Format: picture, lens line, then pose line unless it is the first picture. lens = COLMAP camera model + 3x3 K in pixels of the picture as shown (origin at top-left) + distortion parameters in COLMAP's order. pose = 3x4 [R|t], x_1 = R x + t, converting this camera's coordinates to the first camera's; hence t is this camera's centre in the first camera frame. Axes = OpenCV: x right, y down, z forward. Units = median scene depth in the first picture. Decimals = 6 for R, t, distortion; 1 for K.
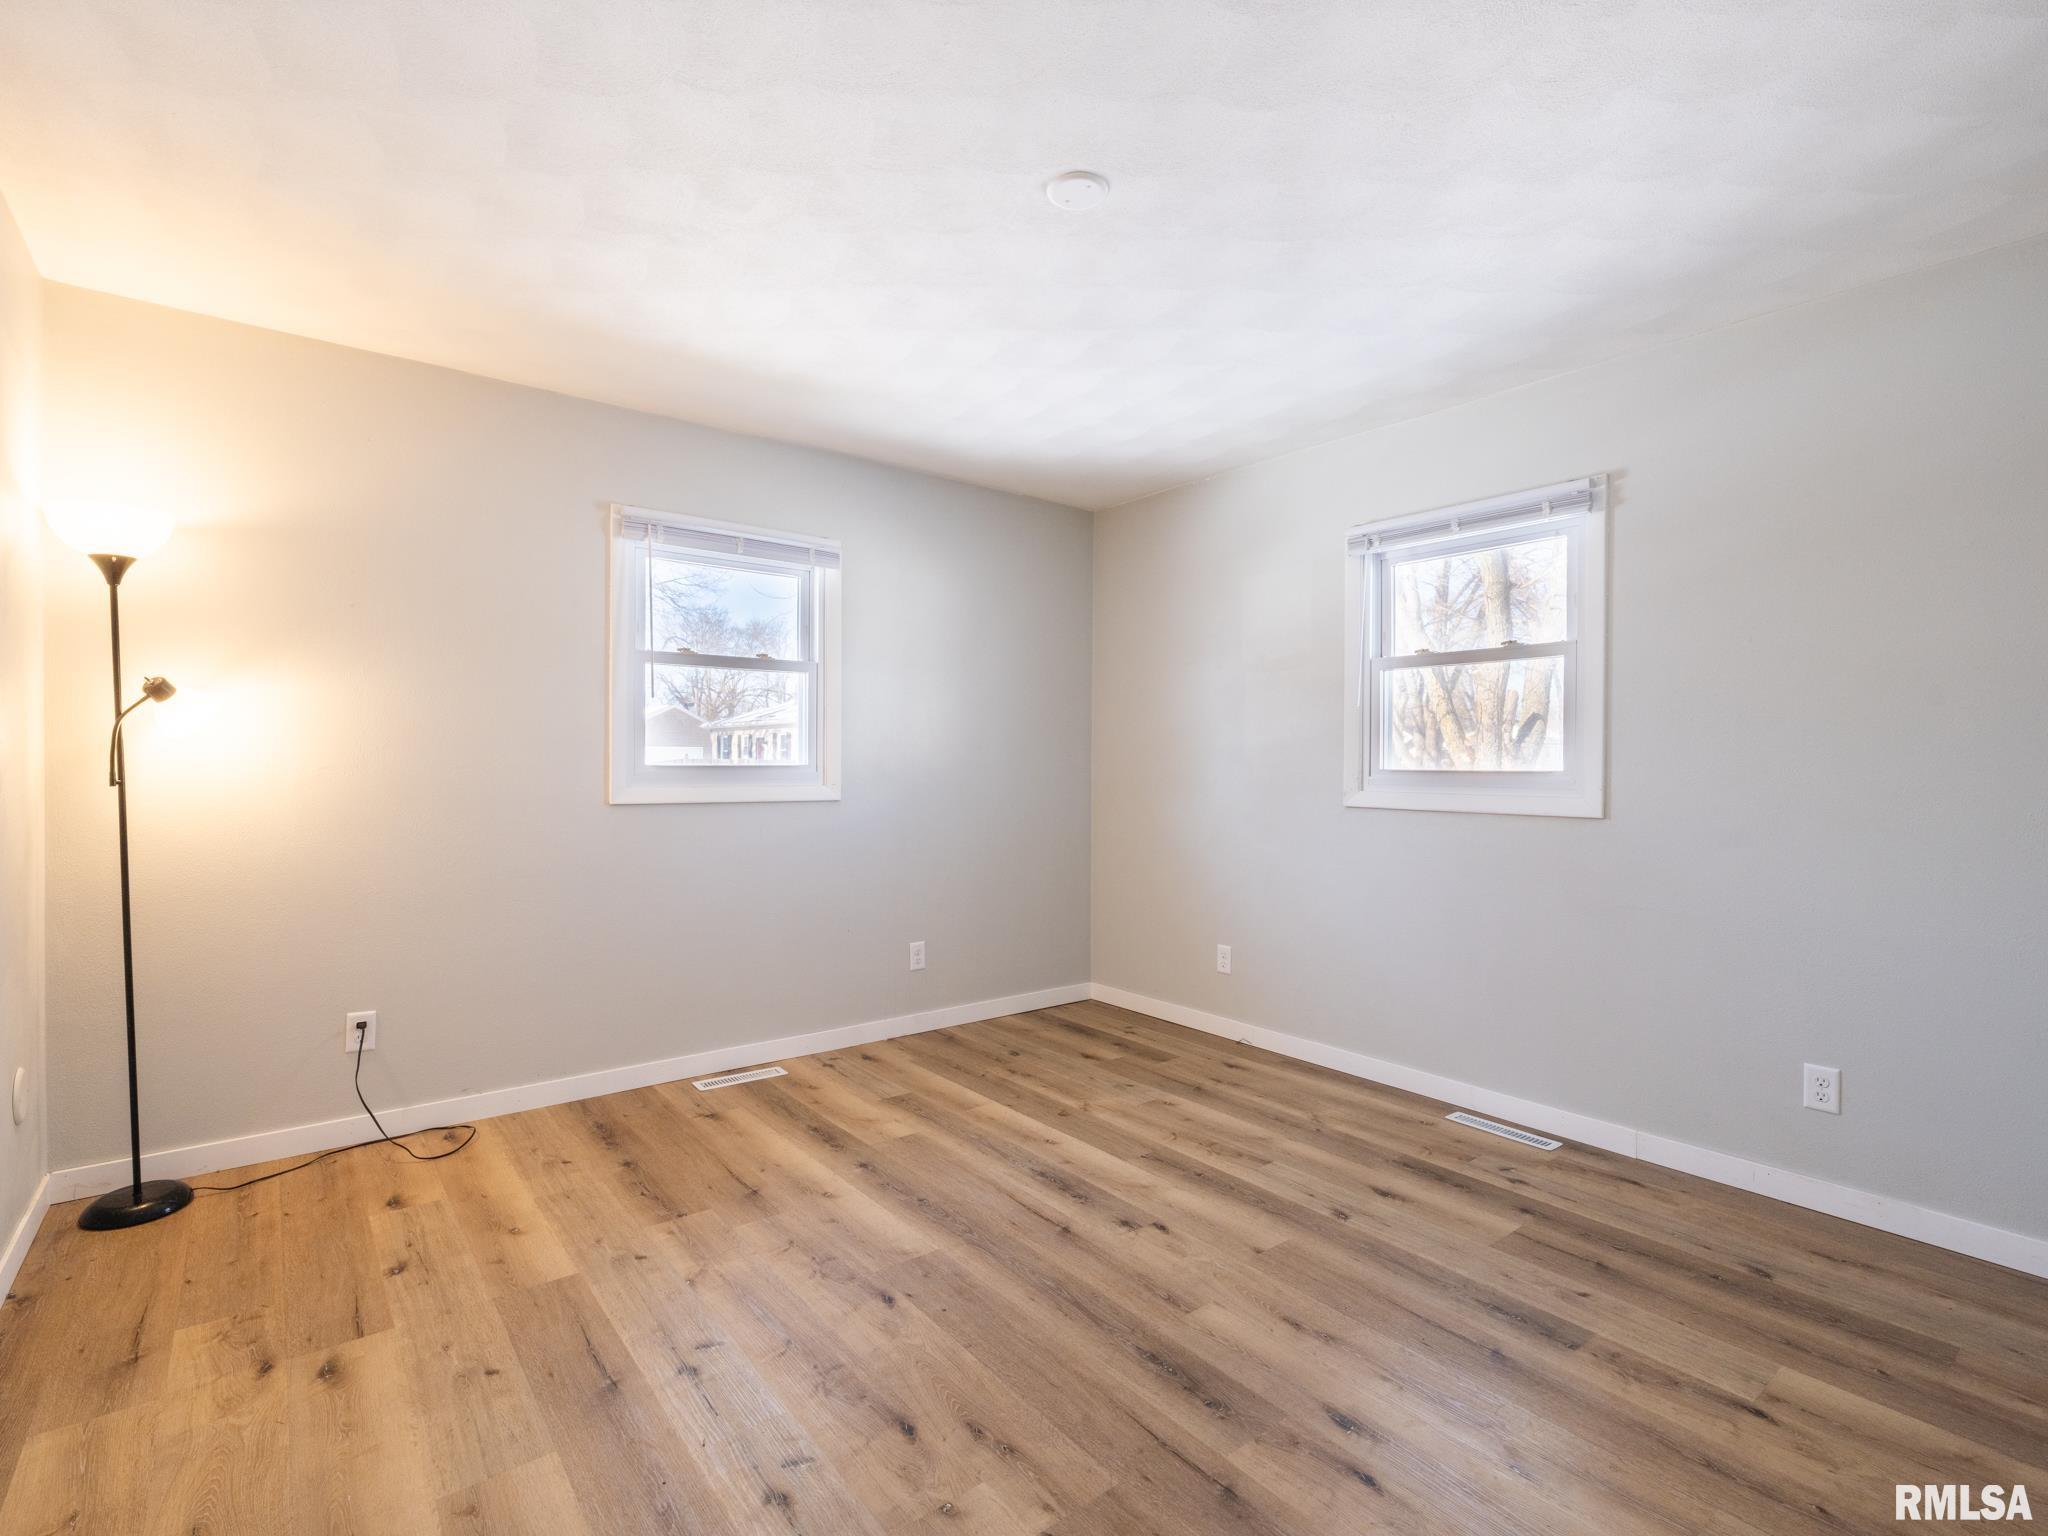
lens RADIAL K [[978.7, 0, 999.2], [0, 978.7, 769.7], [0, 0, 1]] dist [-0.001811, 0.000700]
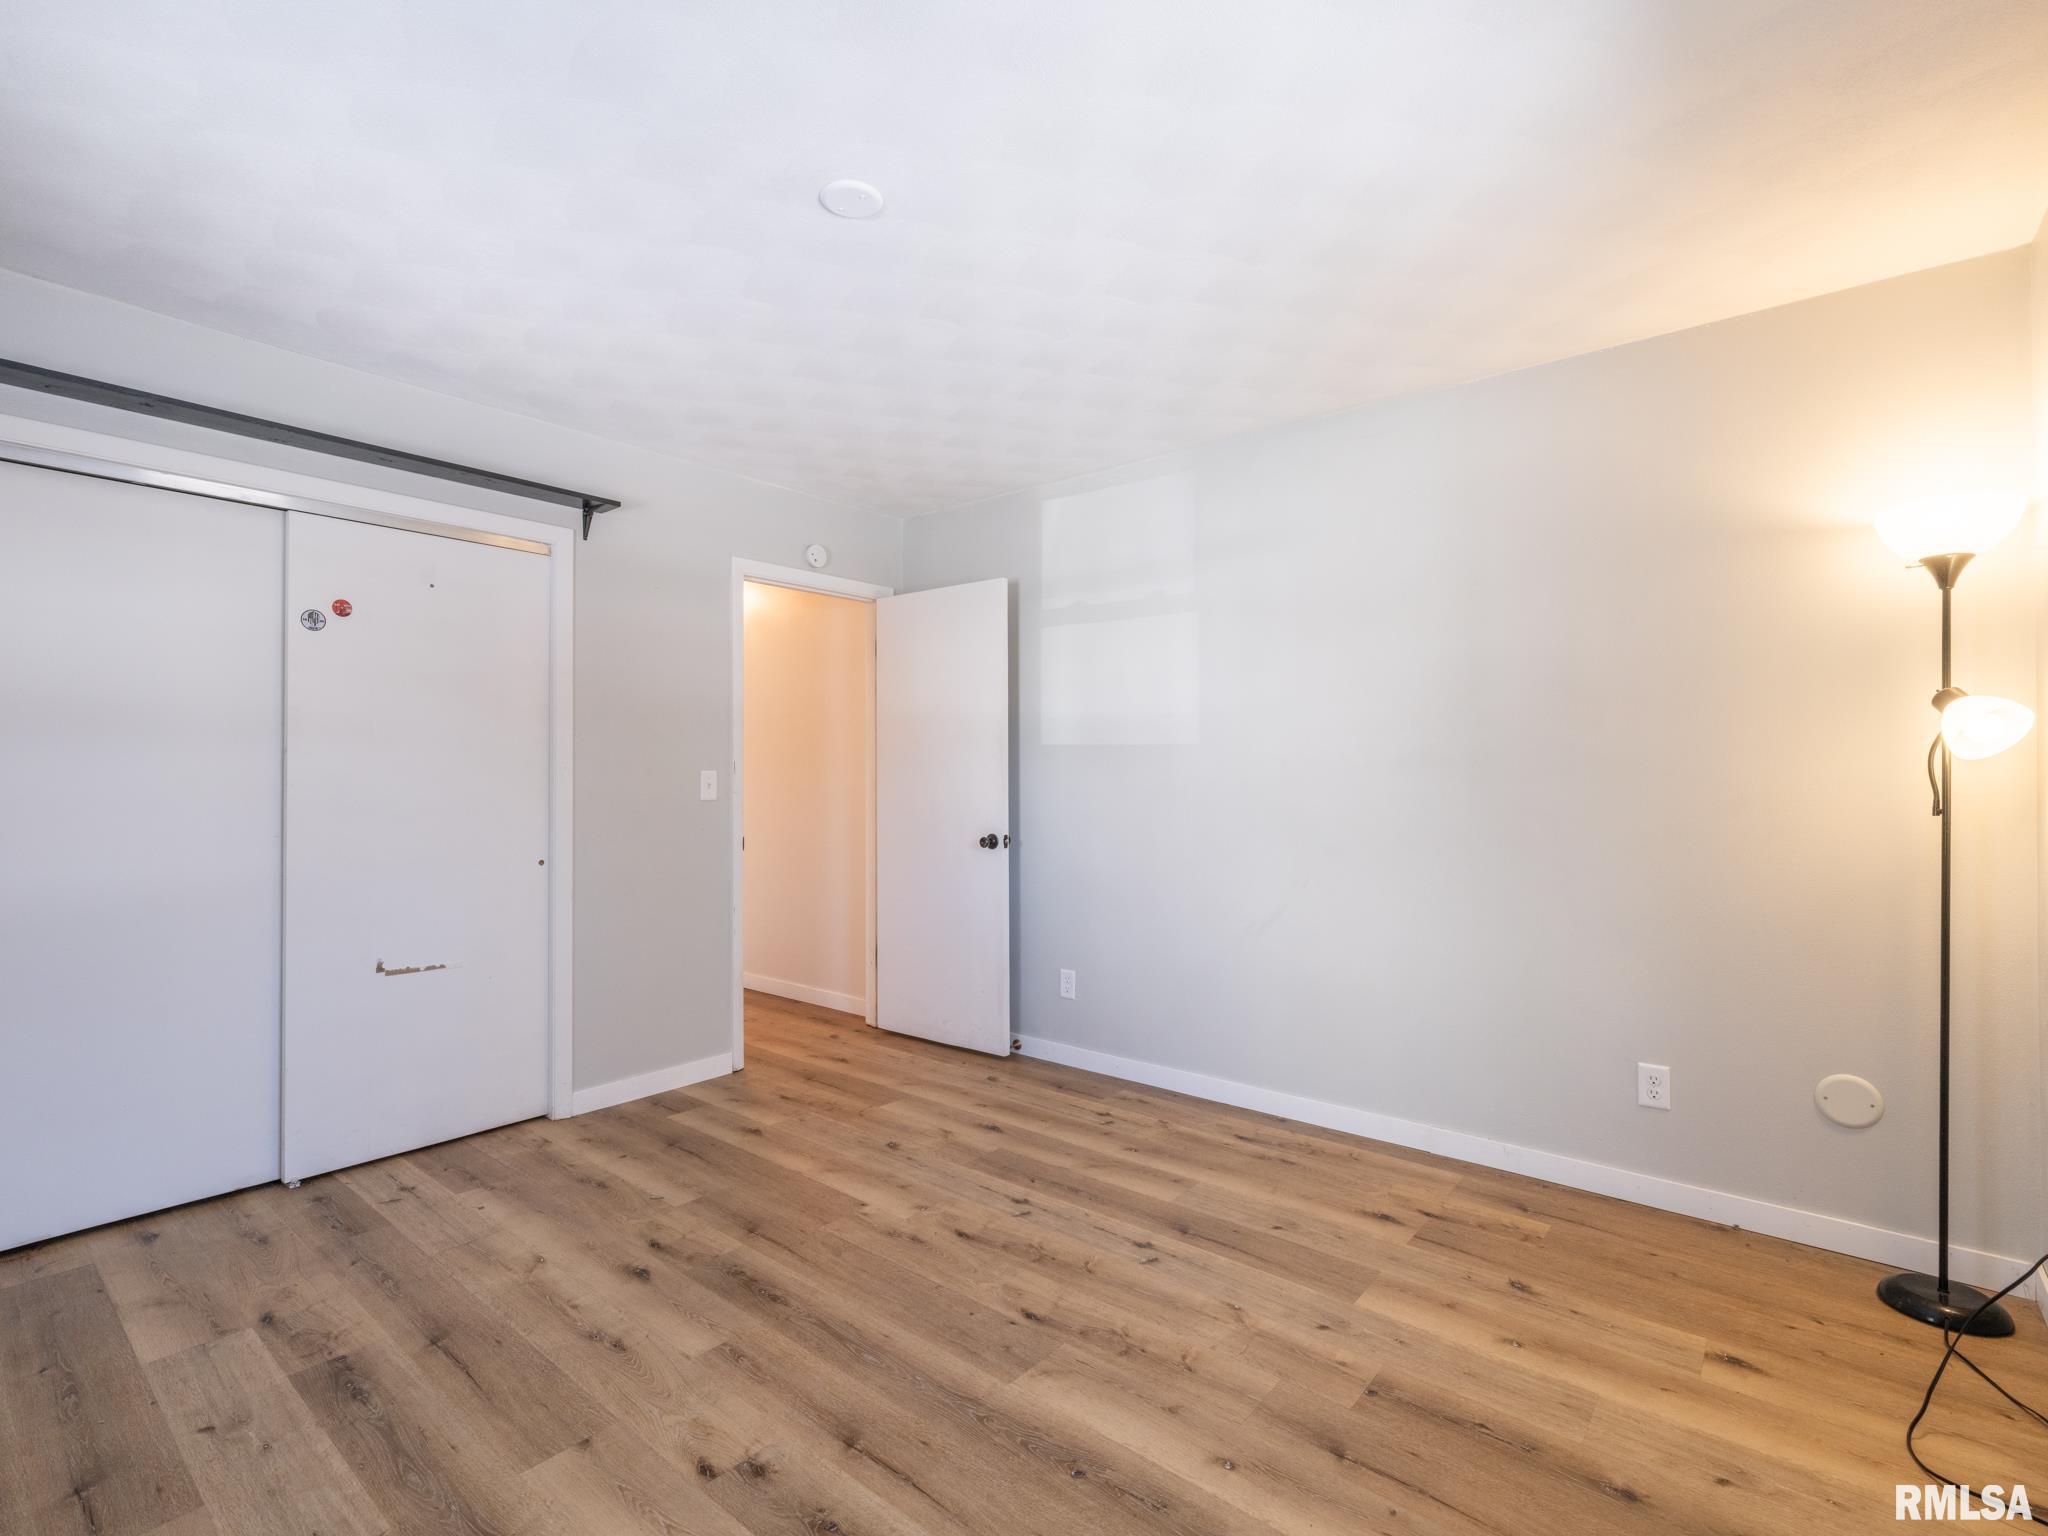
lens RADIAL K [[945.9, 0, 1011.0], [0, 945.9, 769.0], [0, 0, 1]] dist [-0.004382, 0.002207]
pose [[-0.974999, -0.010531, -0.221960, 0.124484], [-0.010910, 0.999940, 0.000480, -0.019127], [0.221941, 0.002889, -0.975056, 1.895810]]
